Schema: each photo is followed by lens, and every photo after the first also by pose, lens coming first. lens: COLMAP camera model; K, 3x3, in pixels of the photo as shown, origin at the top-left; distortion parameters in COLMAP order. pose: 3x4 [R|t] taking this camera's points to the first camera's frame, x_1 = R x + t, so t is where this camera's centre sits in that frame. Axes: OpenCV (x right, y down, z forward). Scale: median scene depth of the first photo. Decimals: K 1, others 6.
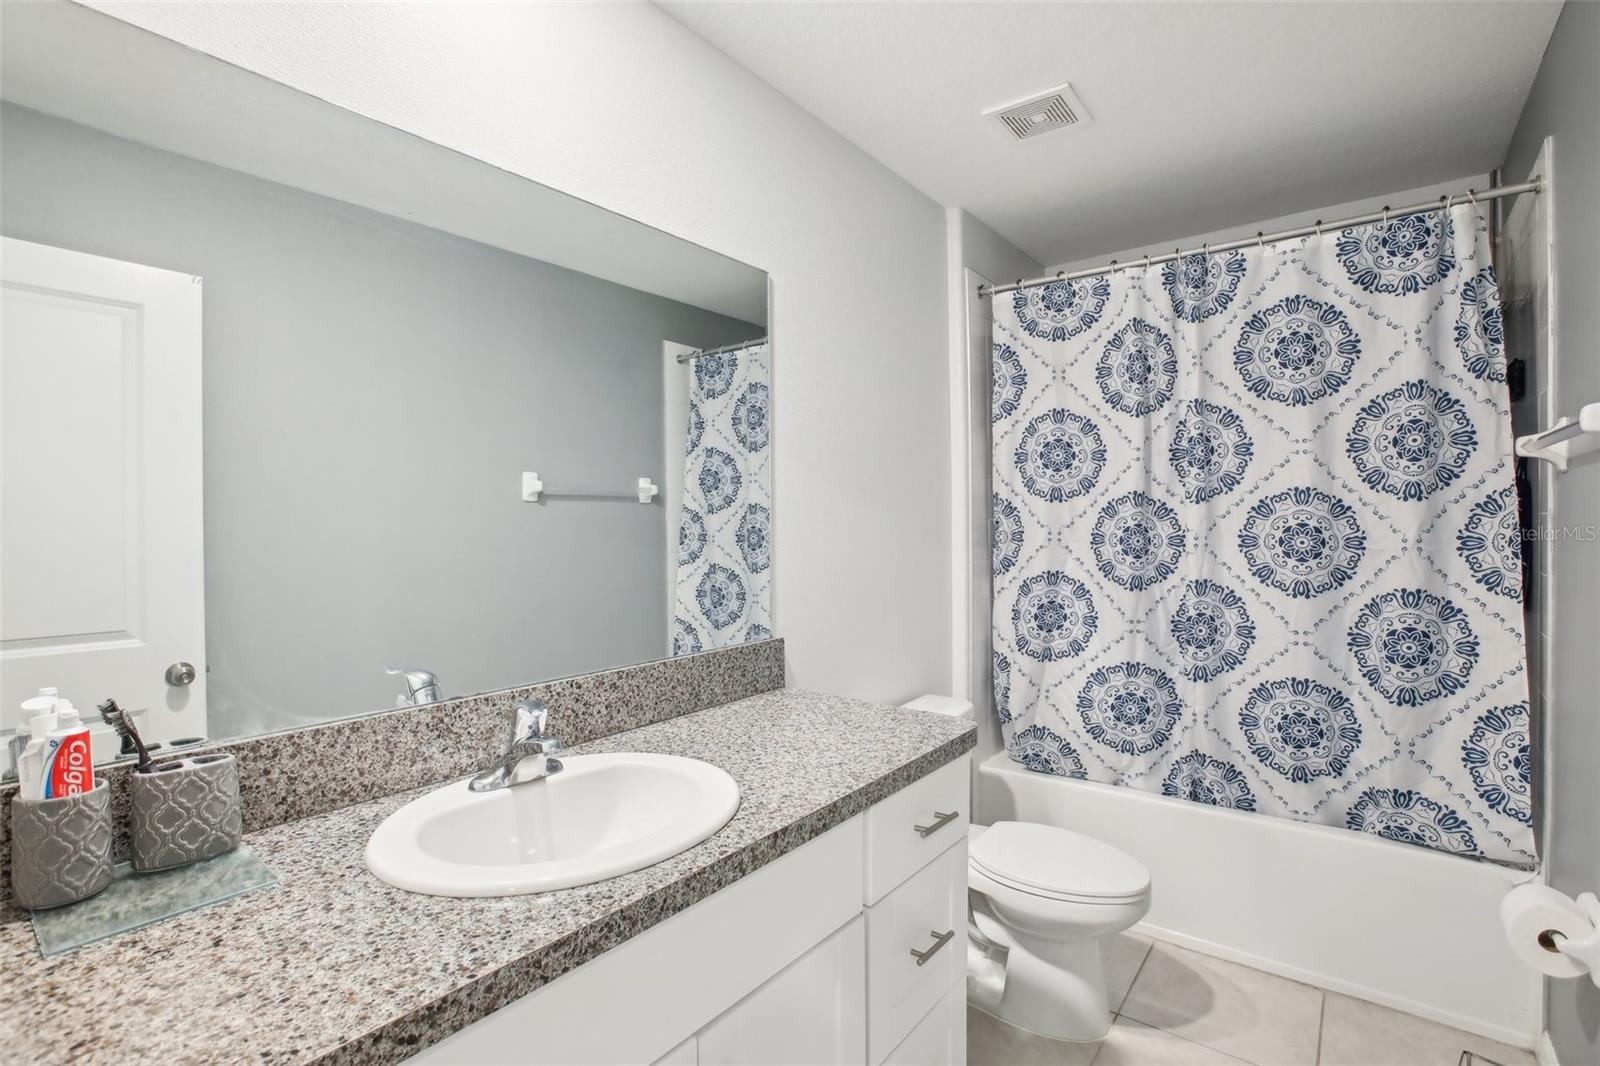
lens RADIAL K [[741.9, 0, 810.3], [0, 741.9, 531.8], [0, 0, 1]] dist [-0.022099, 0.005913]
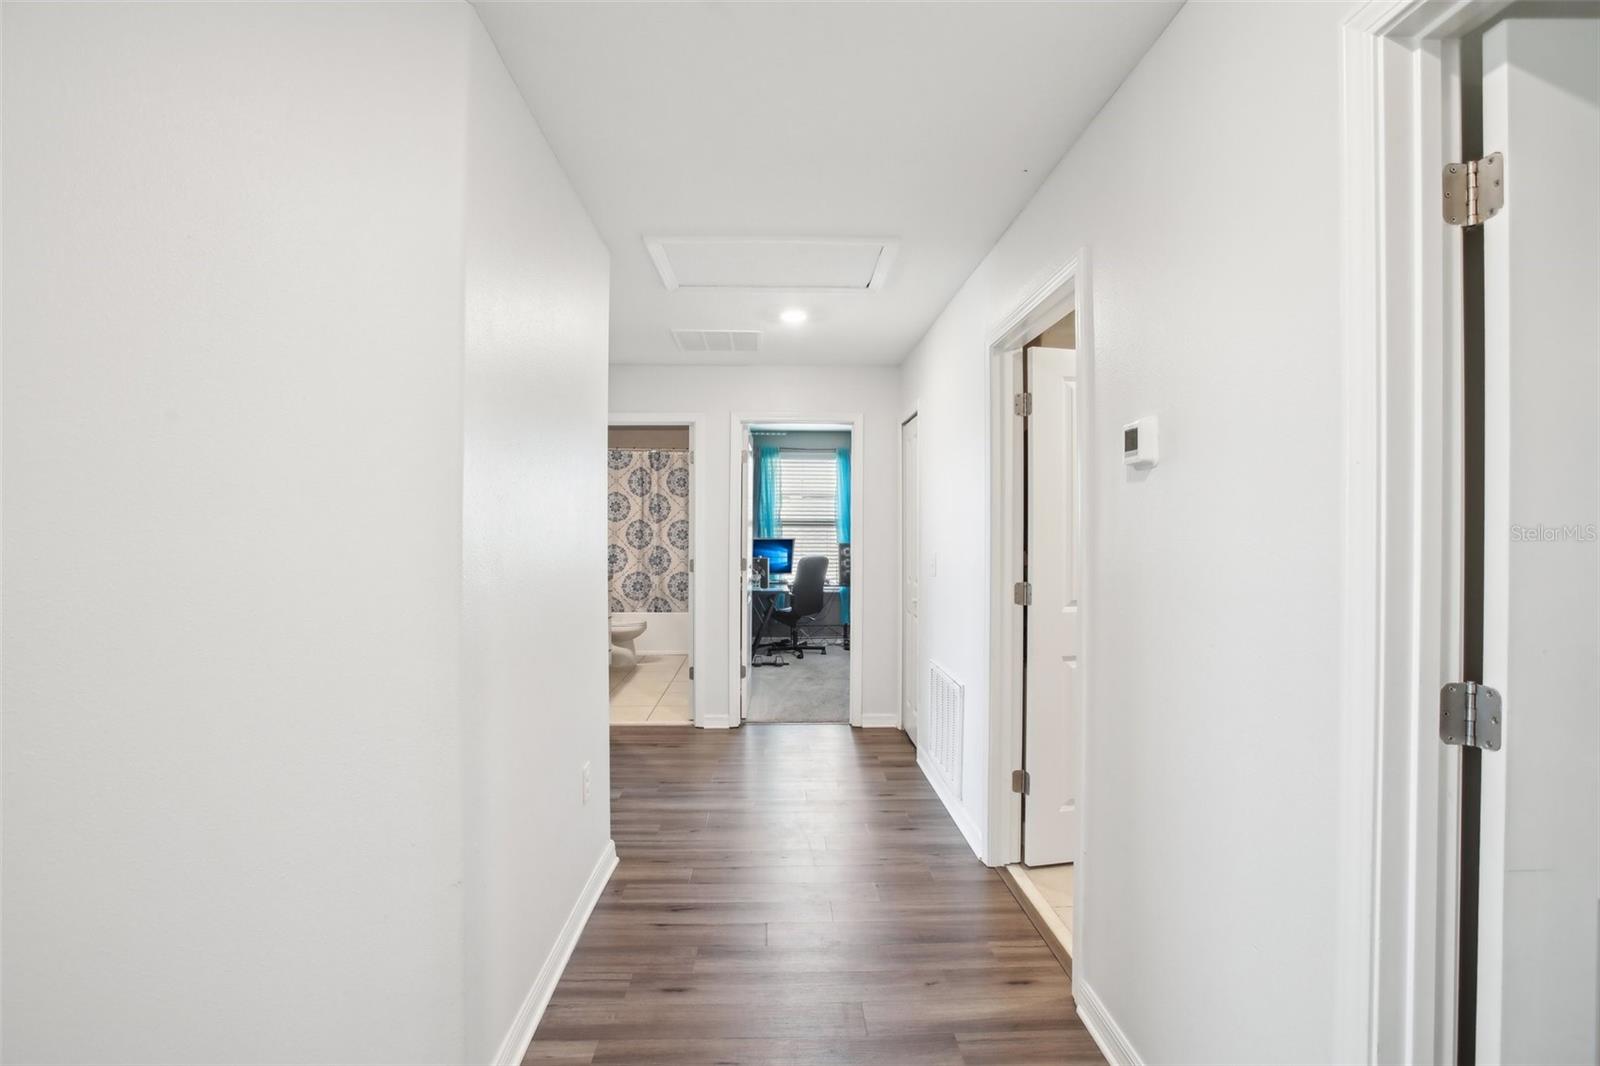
lens RADIAL K [[741.9, 0, 797.5], [0, 741.9, 534.3], [0, 0, 1]] dist [-0.022099, 0.005913]
pose [[0.738236, 0.009007, 0.674483, -1.270448], [-0.000833, 0.999922, -0.012441, 0.052772], [-0.674542, 0.008622, 0.738186, -1.915628]]
